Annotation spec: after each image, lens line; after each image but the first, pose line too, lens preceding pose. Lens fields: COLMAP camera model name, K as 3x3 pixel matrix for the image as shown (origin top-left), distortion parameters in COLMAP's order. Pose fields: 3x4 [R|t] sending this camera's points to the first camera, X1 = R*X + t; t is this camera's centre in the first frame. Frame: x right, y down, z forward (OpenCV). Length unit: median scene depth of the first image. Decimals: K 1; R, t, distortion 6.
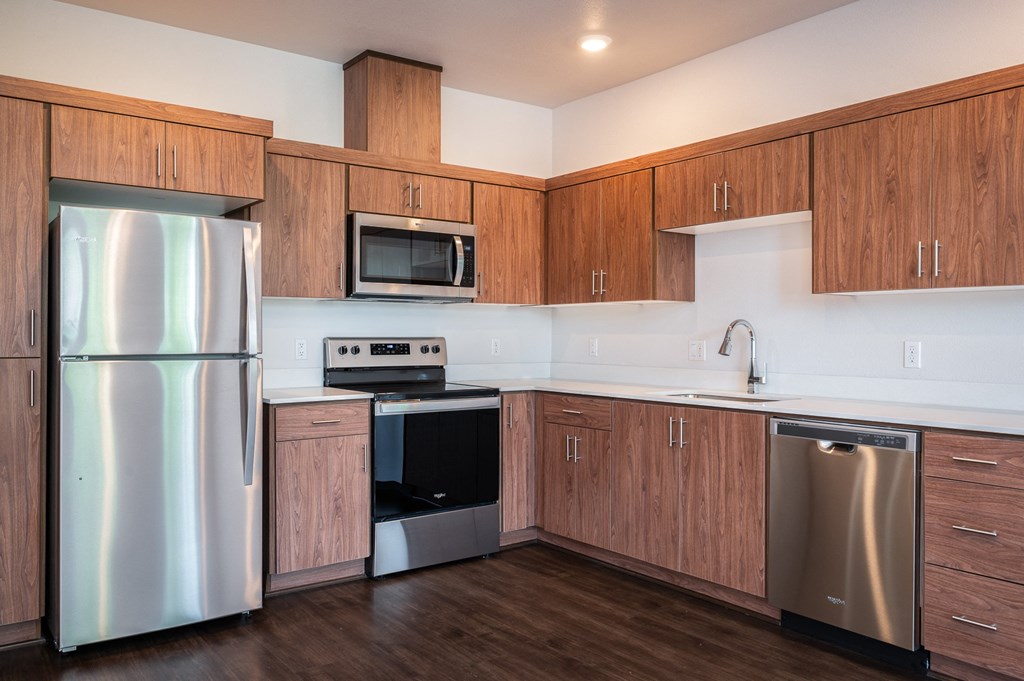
lens RADIAL K [[773.7, 0, 504.8], [0, 773.7, 317.0], [0, 0, 1]] dist [-0.004032, 0.001707]
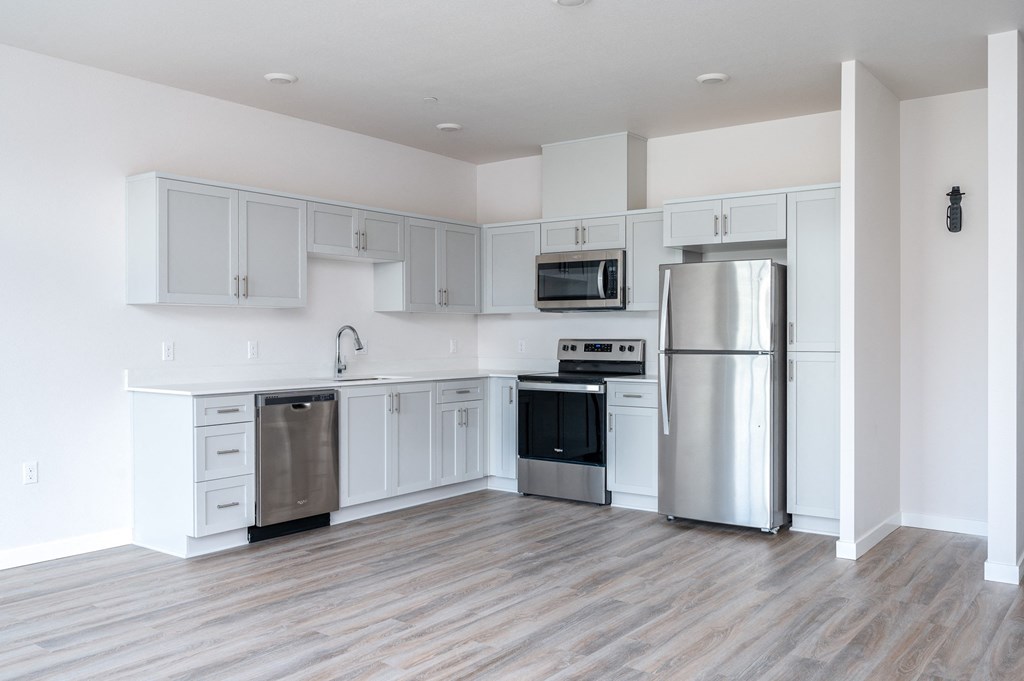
lens RADIAL K [[861.6, 0, 520.7], [0, 861.6, 355.1], [0, 0, 1]] dist [0.004924, -0.009027]
pose [[0.311303, 0.018216, -0.950136, 1.407714], [0.023371, 0.999367, 0.026817, 0.012346], [0.950023, -0.030554, 0.310681, 0.454358]]
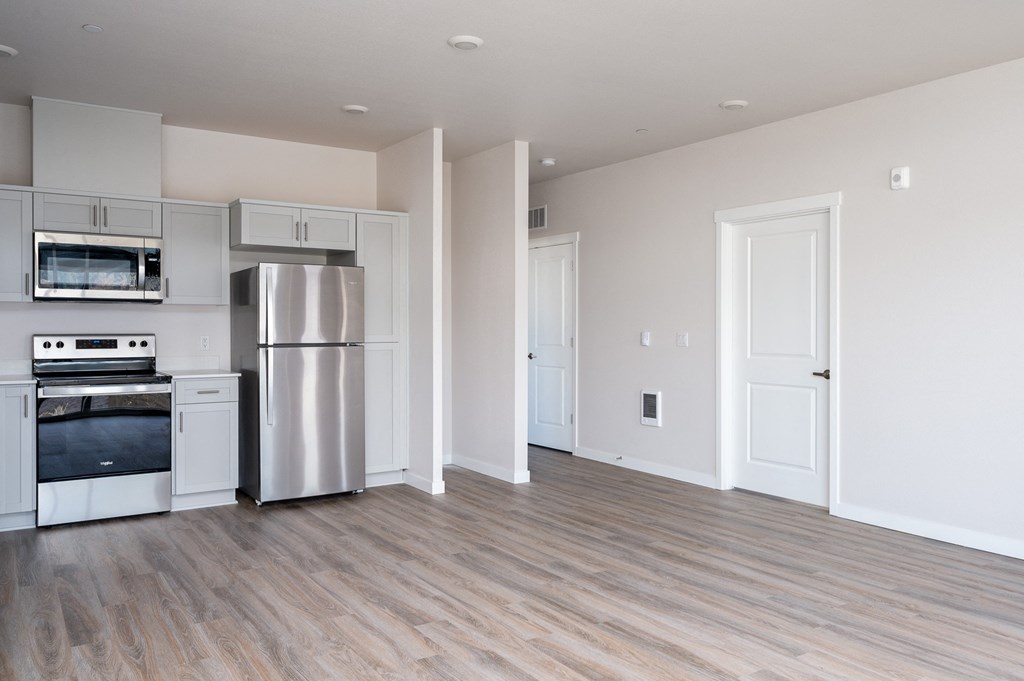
lens RADIAL K [[773.7, 0, 512.4], [0, 773.7, 336.9], [0, 0, 1]] dist [-0.004032, 0.001707]
pose [[0.999377, -0.003404, -0.035132, 0.606939], [0.004701, 0.999308, 0.036905, -0.011628], [0.034982, -0.037047, 0.998701, -0.193523]]
